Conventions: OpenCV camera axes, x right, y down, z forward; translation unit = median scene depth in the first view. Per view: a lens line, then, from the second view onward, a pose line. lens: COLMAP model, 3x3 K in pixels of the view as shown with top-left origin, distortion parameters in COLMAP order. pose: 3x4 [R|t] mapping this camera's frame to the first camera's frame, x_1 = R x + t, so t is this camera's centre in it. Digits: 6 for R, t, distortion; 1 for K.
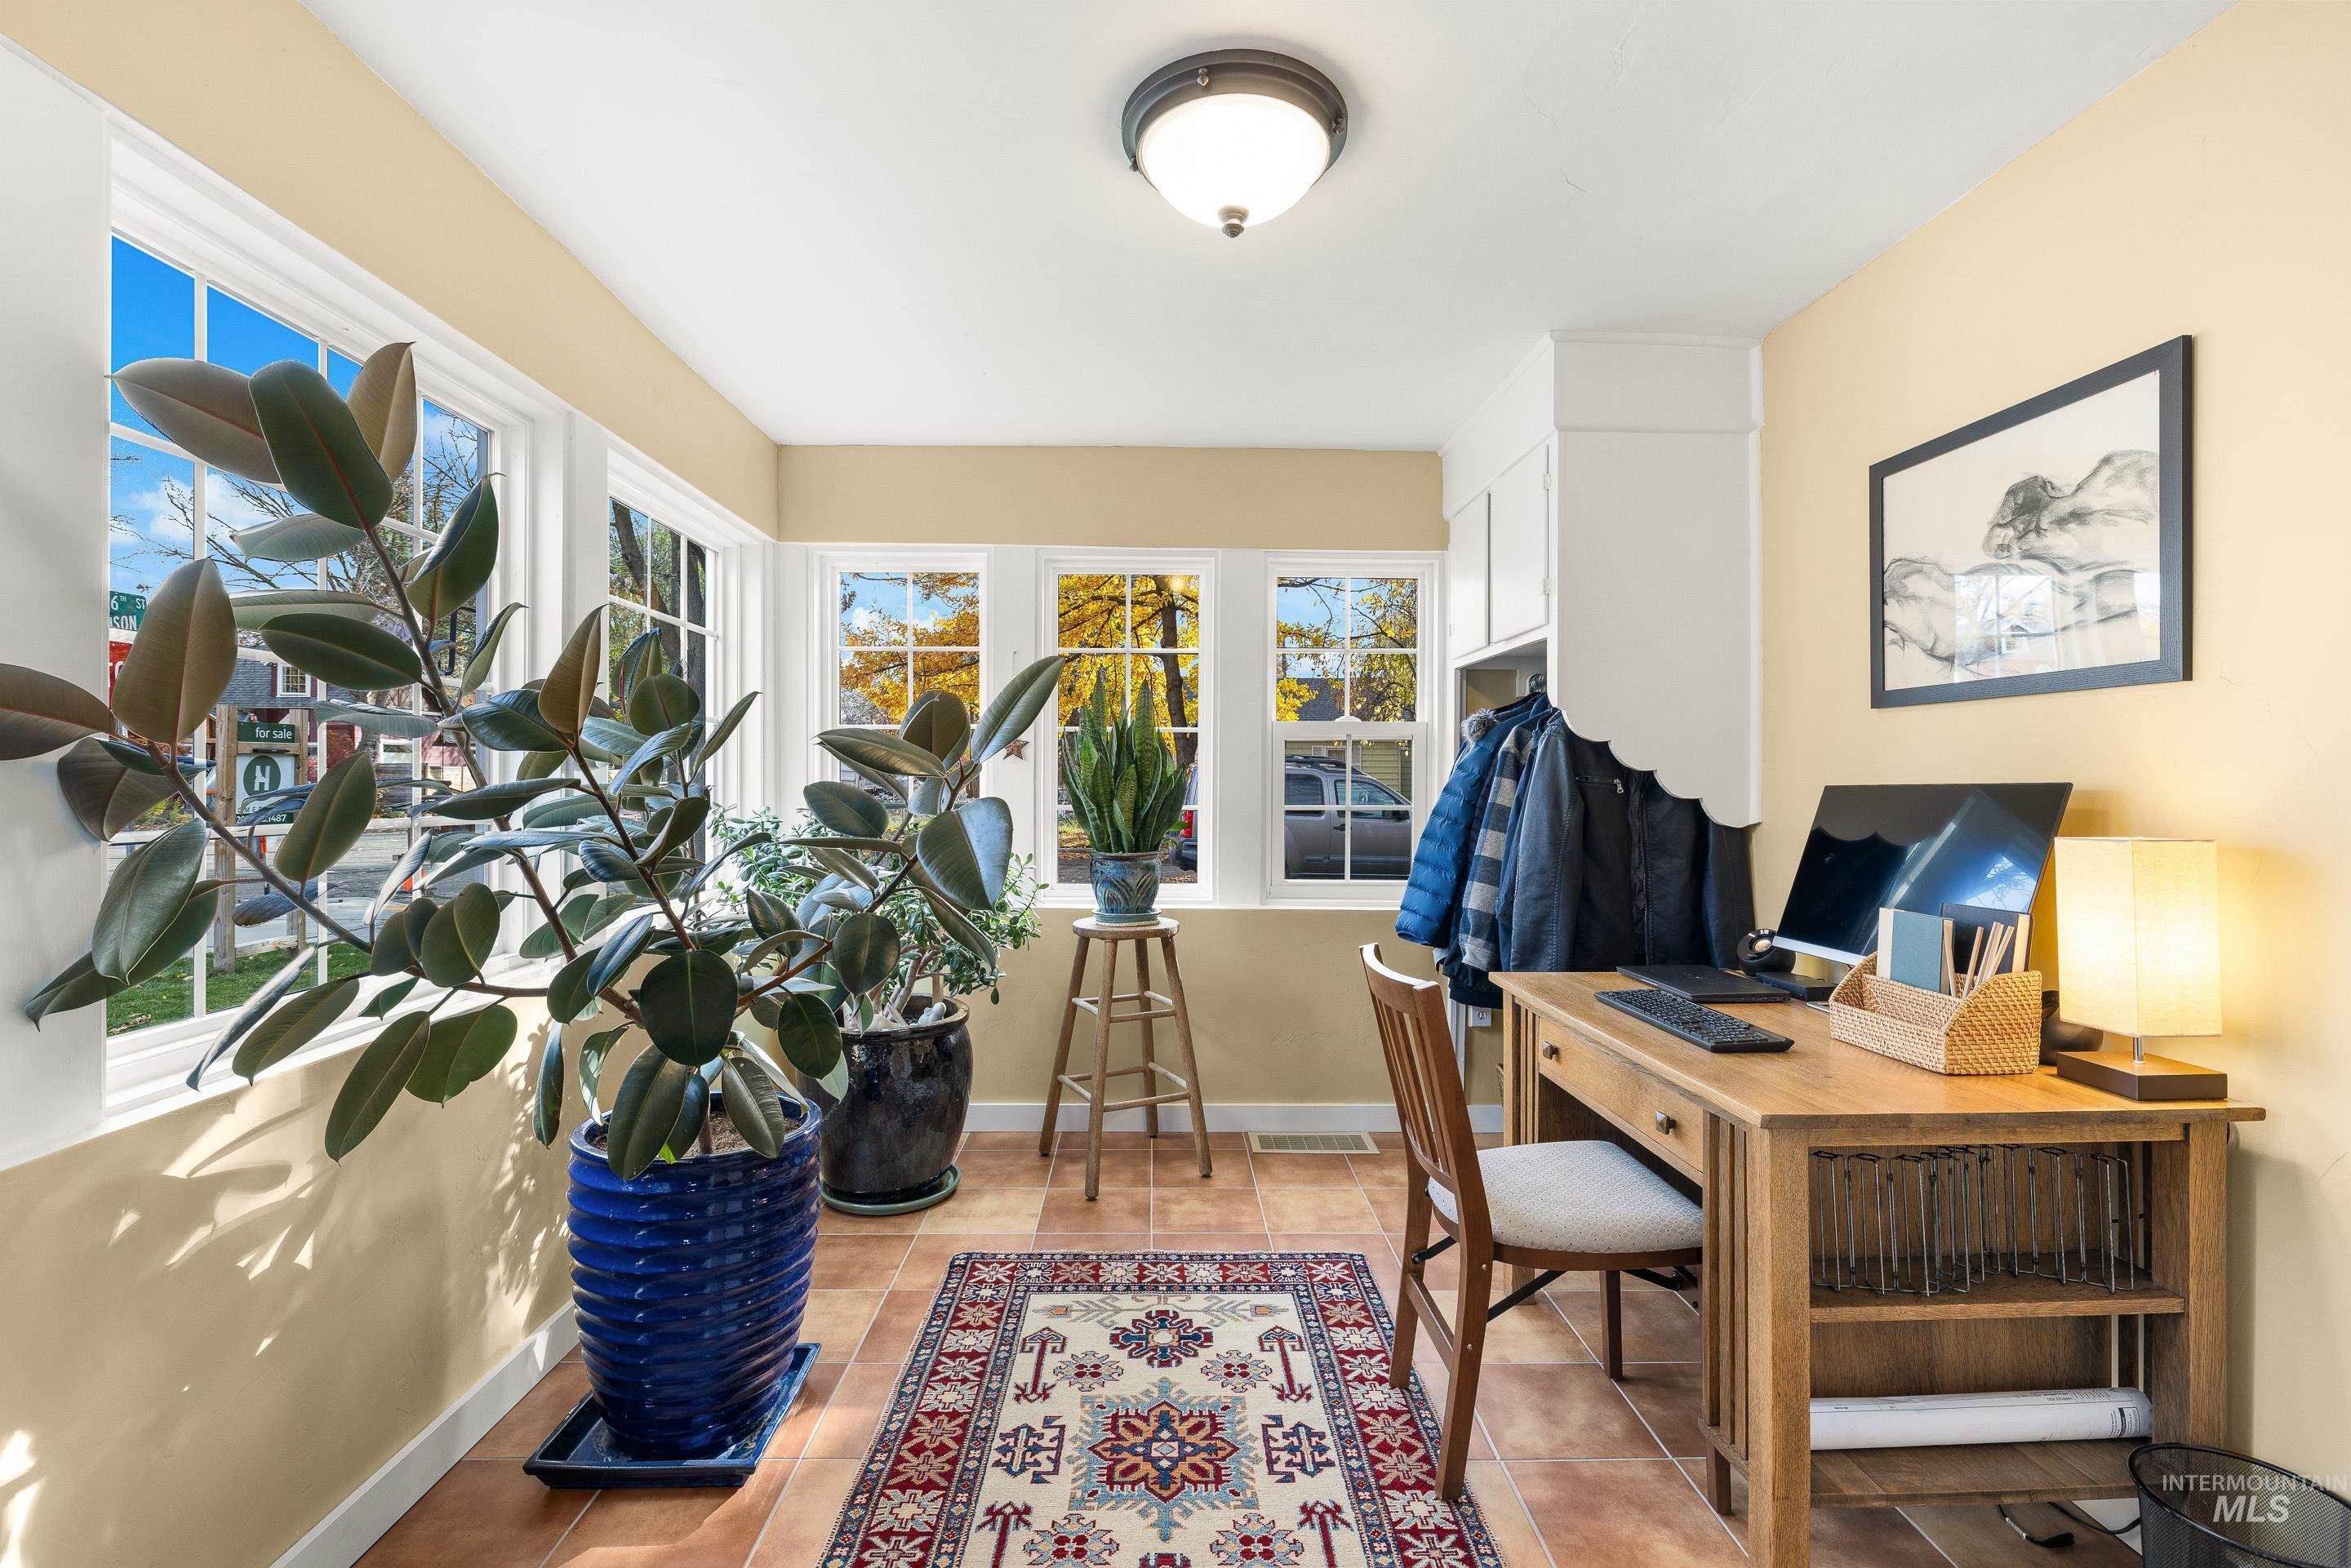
lens RADIAL K [[1055.5, 0, 1170.5], [0, 1055.5, 780.7], [0, 0, 1]] dist [0.003928, -0.001653]
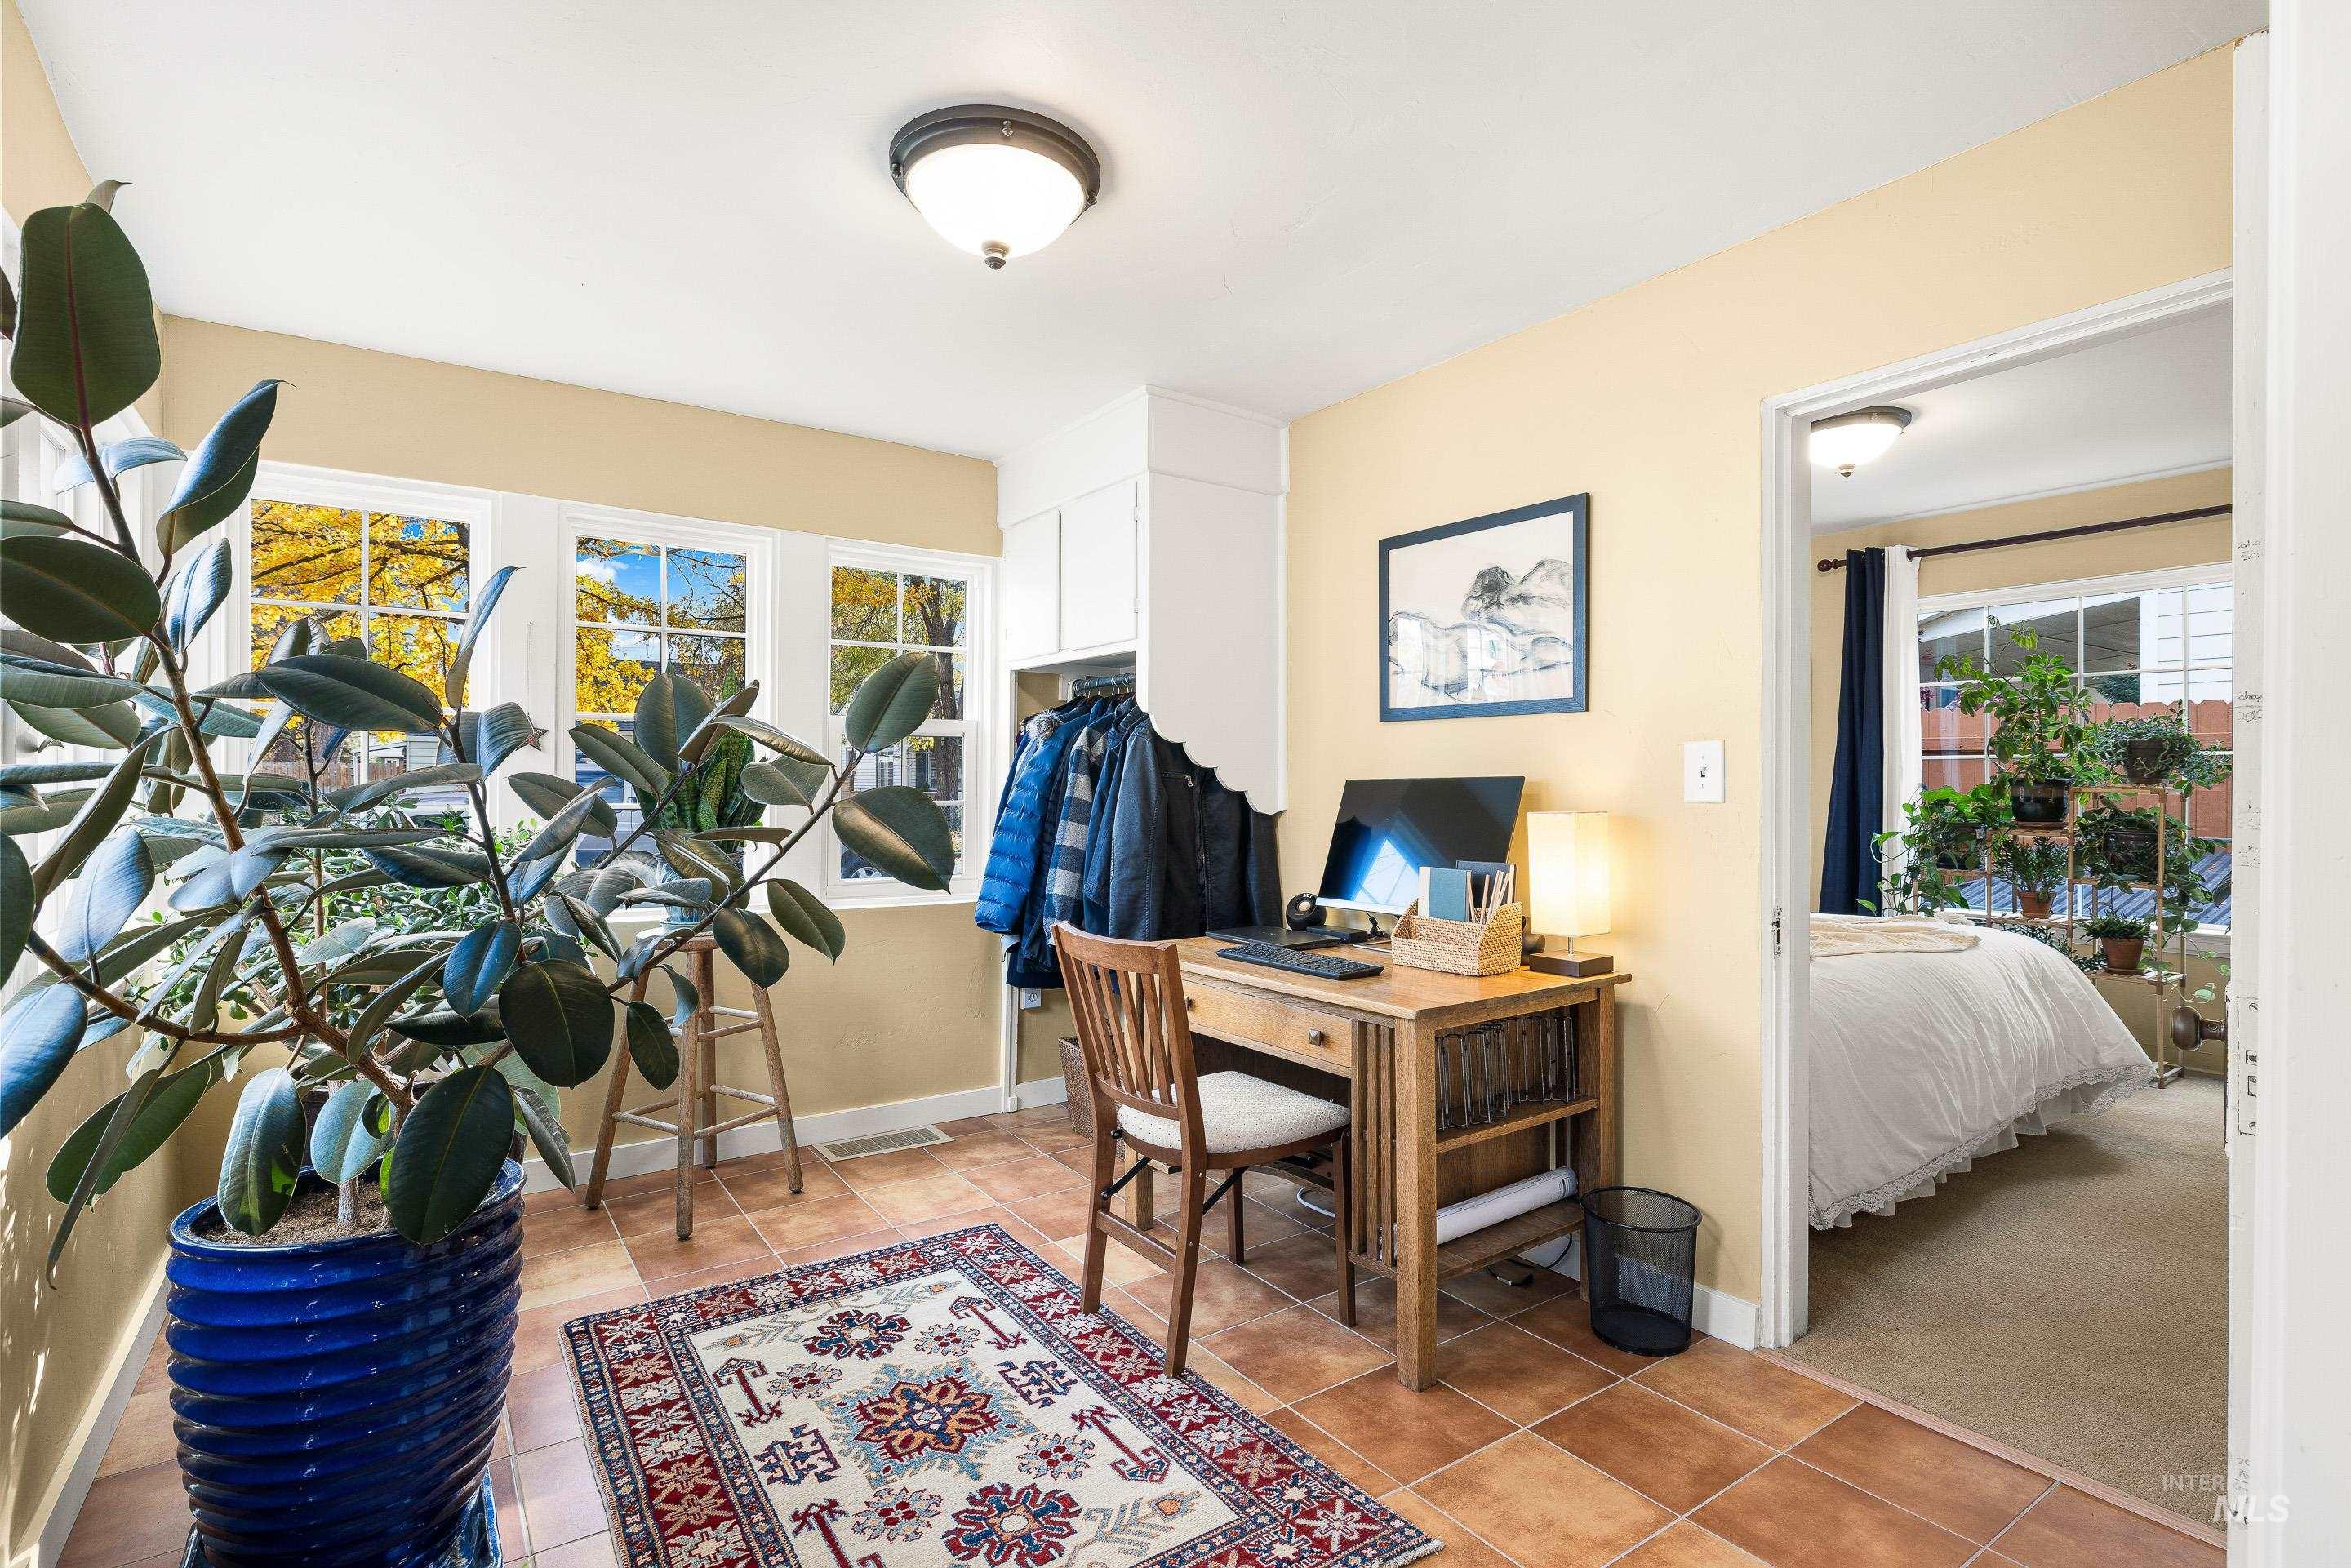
lens RADIAL K [[1123.5, 0, 1176.5], [0, 1123.5, 783.7], [0, 0, 1]] dist [-0.005696, -0.000376]
pose [[0.837069, -0.003322, 0.547087, -0.385545], [0.001234, 0.999990, 0.004184, 0.004501], [-0.547096, -0.002828, 0.837065, -0.054919]]
